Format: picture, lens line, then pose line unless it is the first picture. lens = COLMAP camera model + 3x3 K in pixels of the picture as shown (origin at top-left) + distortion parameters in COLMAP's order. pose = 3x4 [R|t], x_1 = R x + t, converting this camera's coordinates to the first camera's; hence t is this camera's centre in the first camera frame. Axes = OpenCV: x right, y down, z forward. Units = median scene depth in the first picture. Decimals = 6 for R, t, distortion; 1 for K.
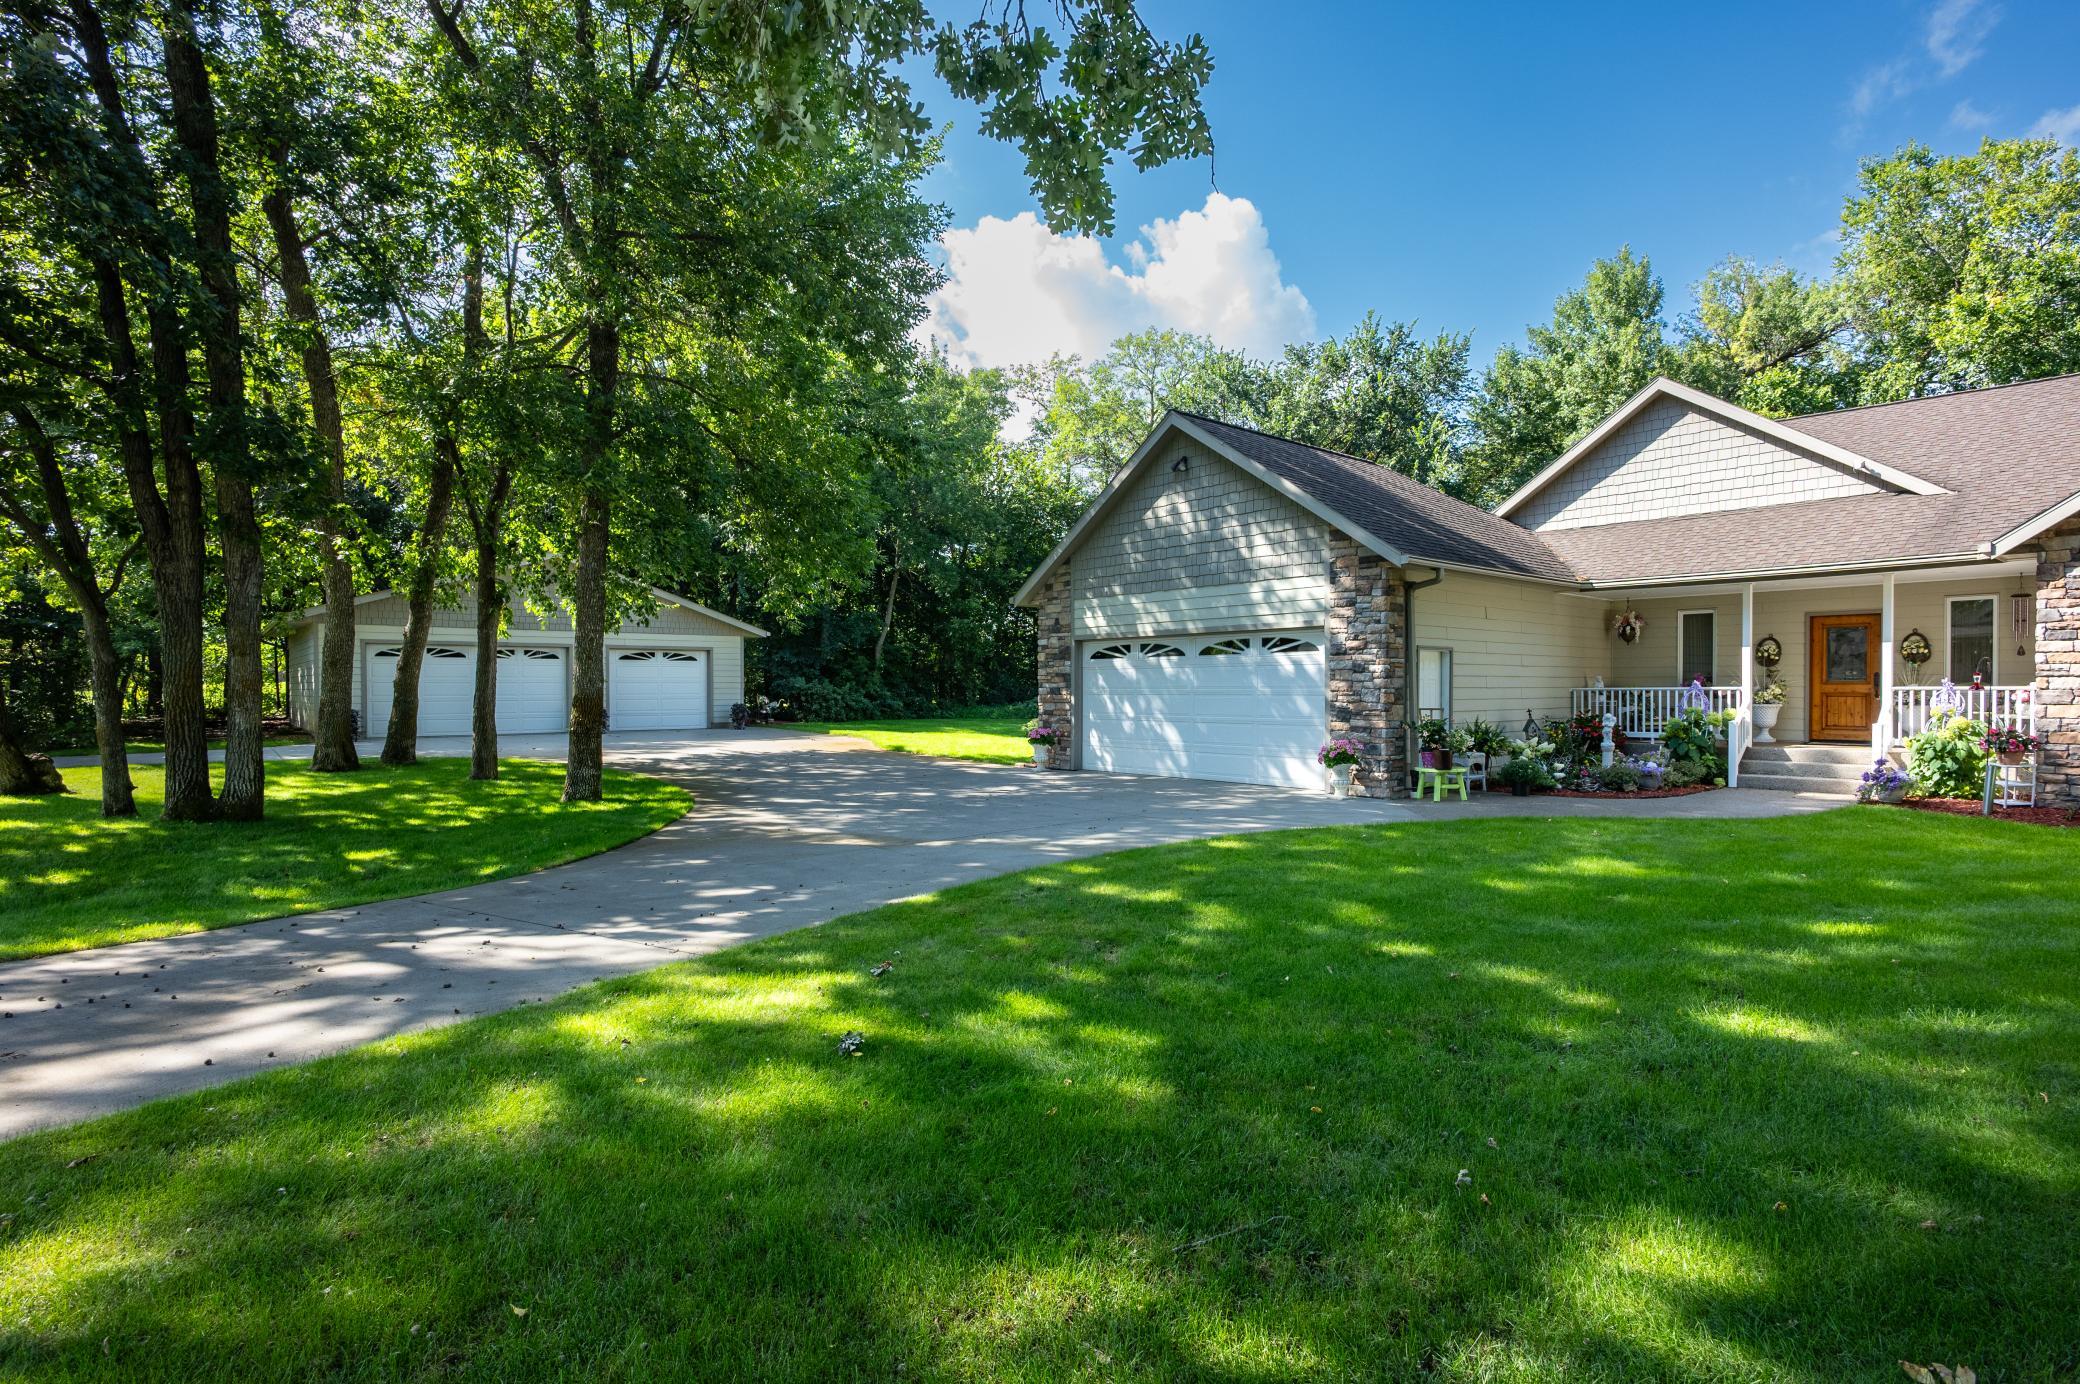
lens RADIAL K [[1032.8, 0, 1046.4], [0, 1032.8, 688.5], [0, 0, 1]] dist [-0.001324, 0.000700]
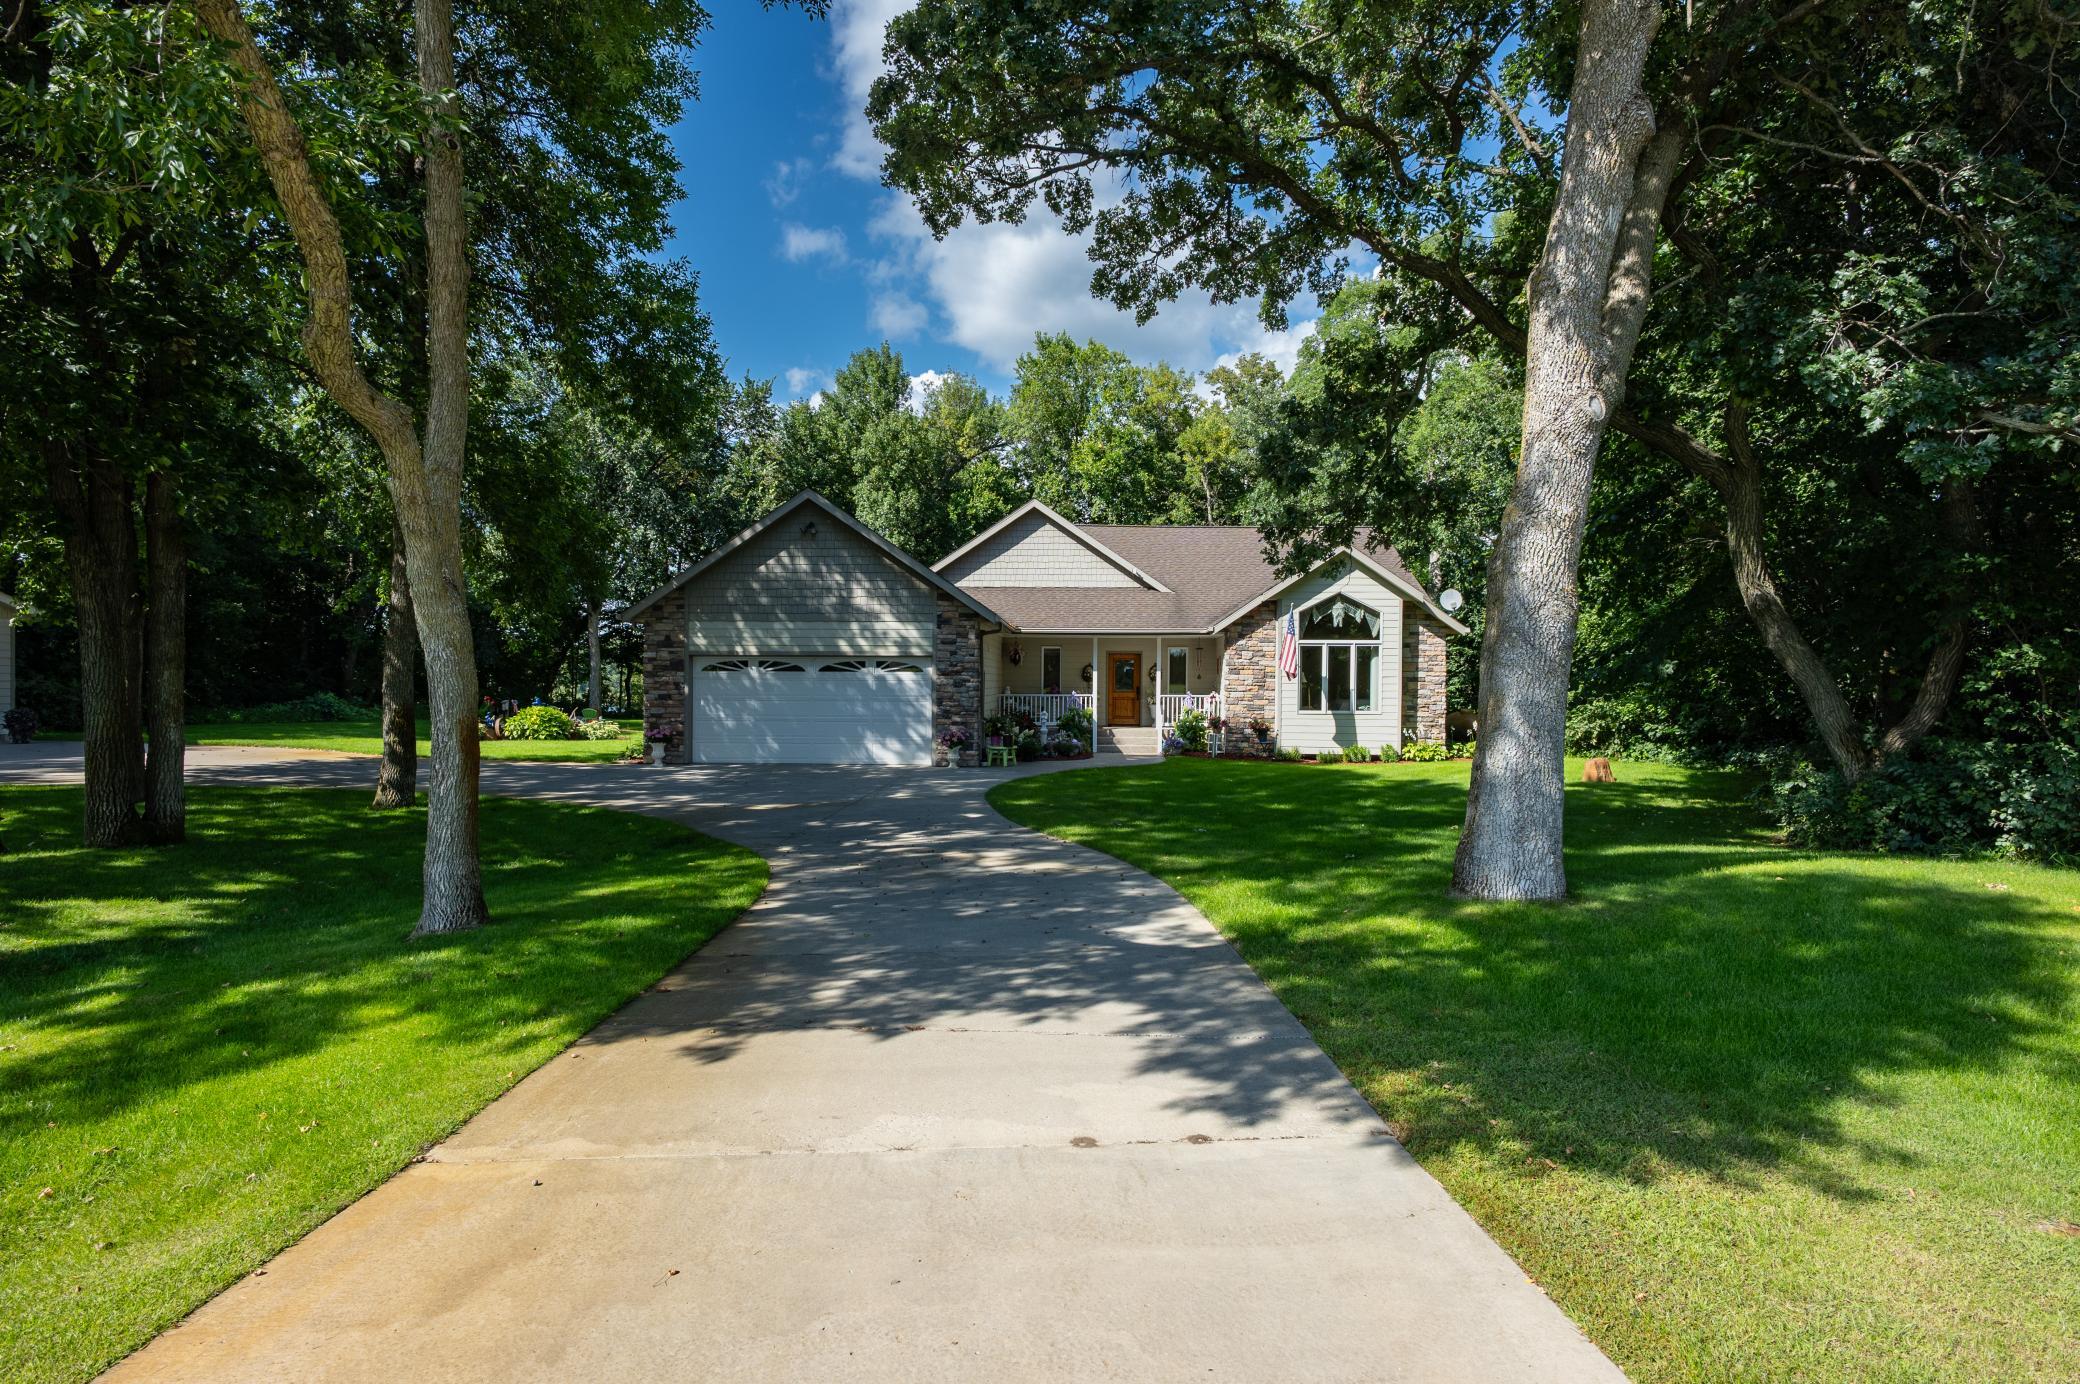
lens RADIAL K [[1090.0, 0, 1045.0], [0, 1090.0, 690.7], [0, 0, 1]] dist [-0.000058, 0.000236]
pose [[0.687798, -0.000621, 0.725902, -0.683590], [-0.009965, 0.999897, 0.010297, -0.024770], [-0.725834, -0.014316, 0.687721, -0.196057]]
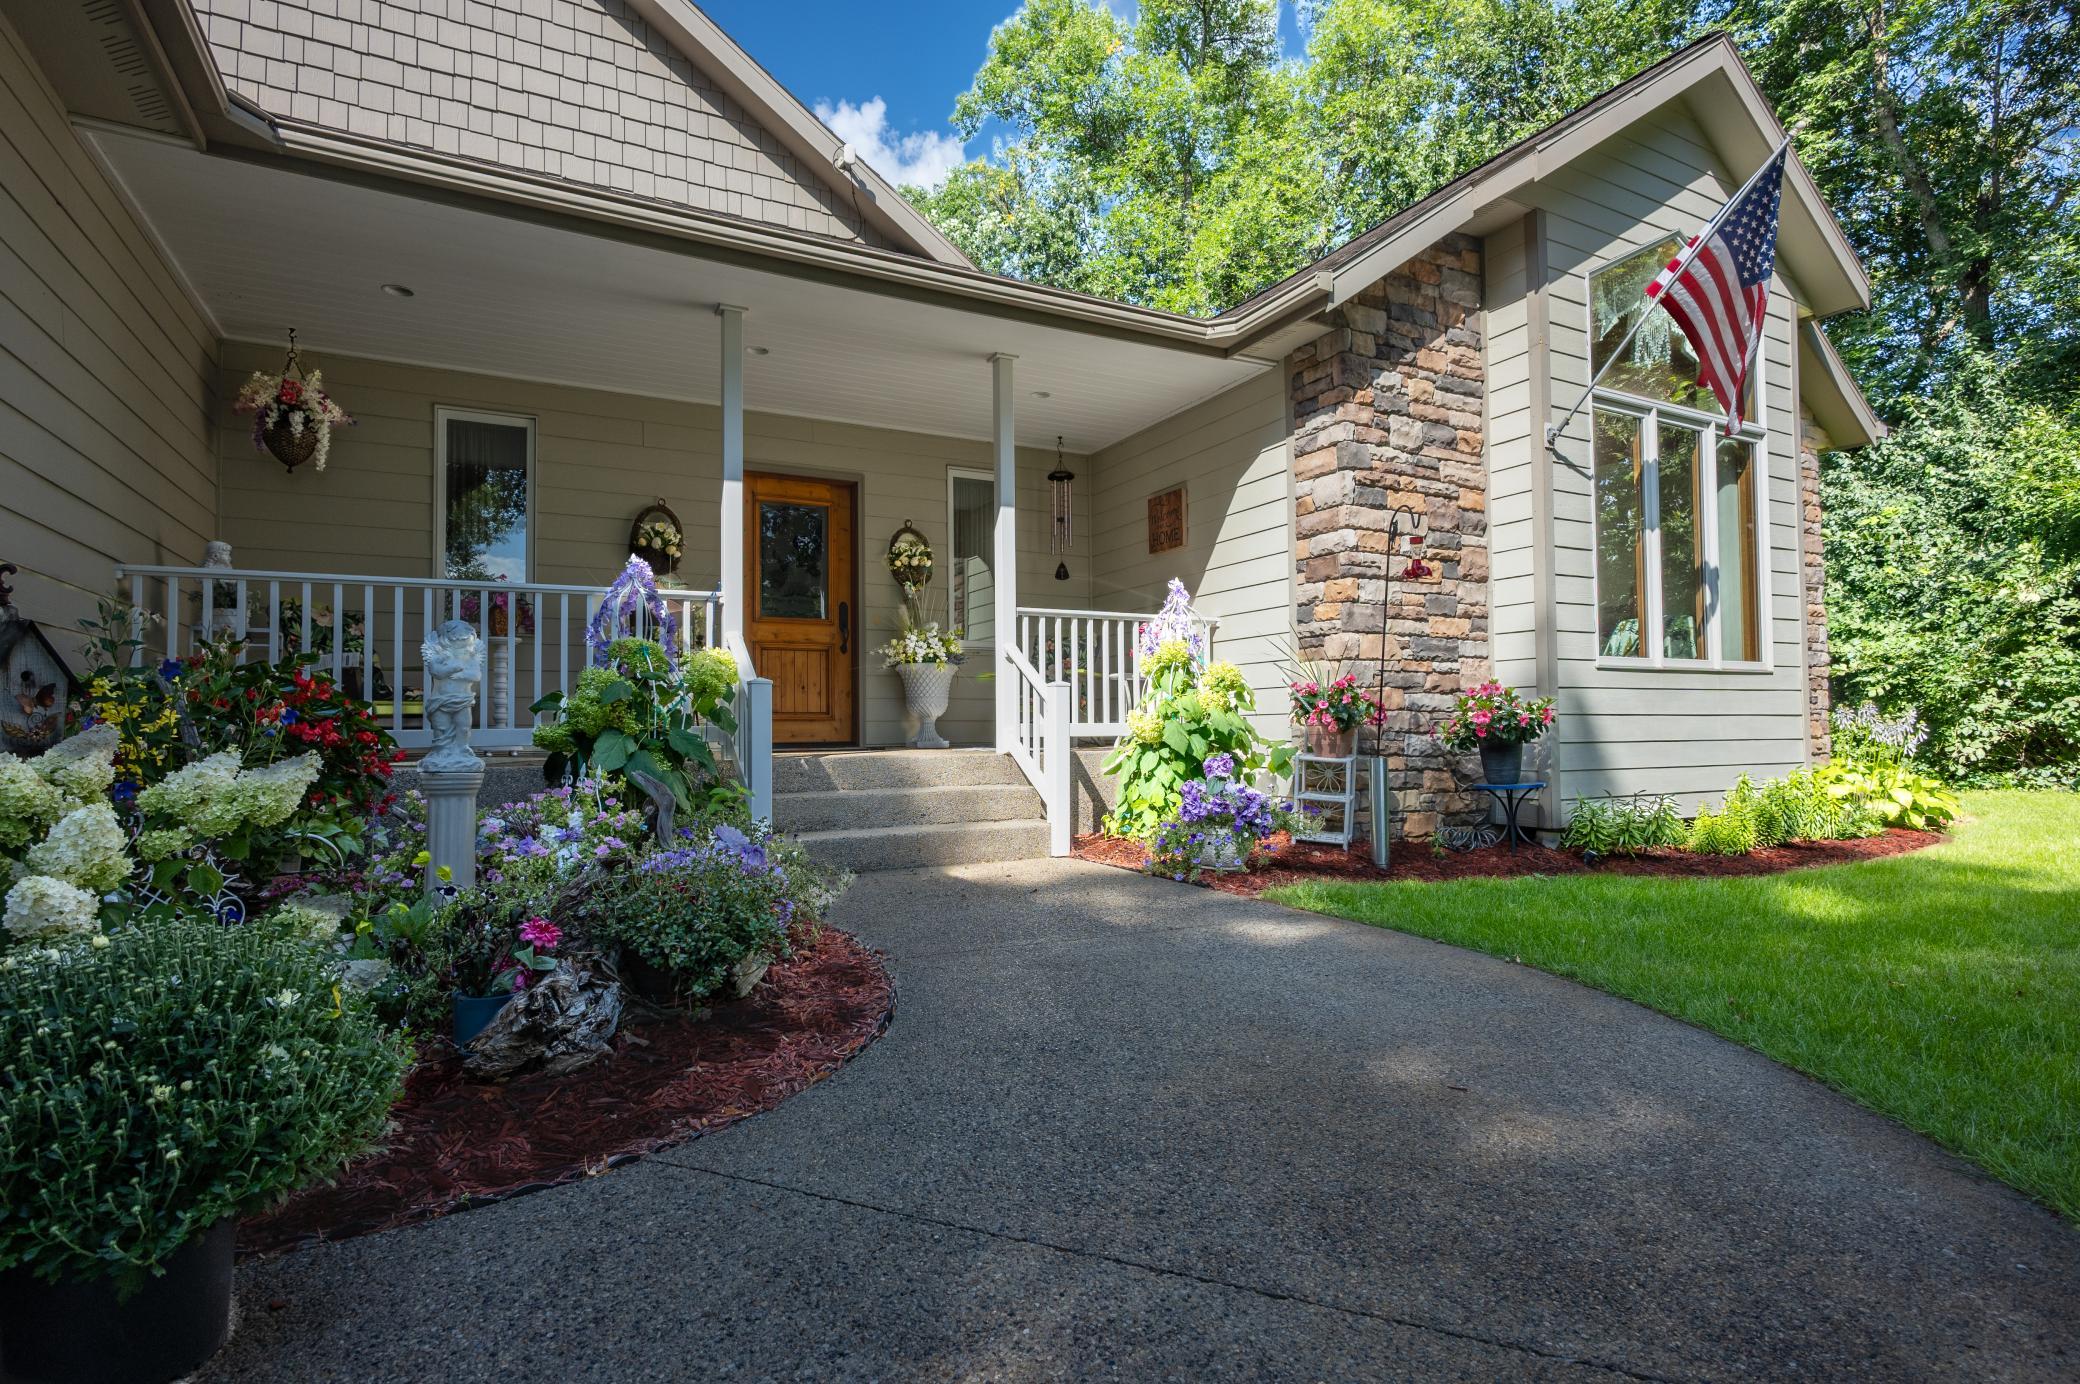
lens RADIAL K [[1032.8, 0, 1046.4], [0, 1032.8, 688.5], [0, 0, 1]] dist [-0.001324, 0.000700]
pose [[0.236946, 0.028889, 0.971093, 0.343948], [0.009430, 0.999442, -0.032033, 0.041754], [-0.971477, 0.016748, 0.236541, 0.776270]]
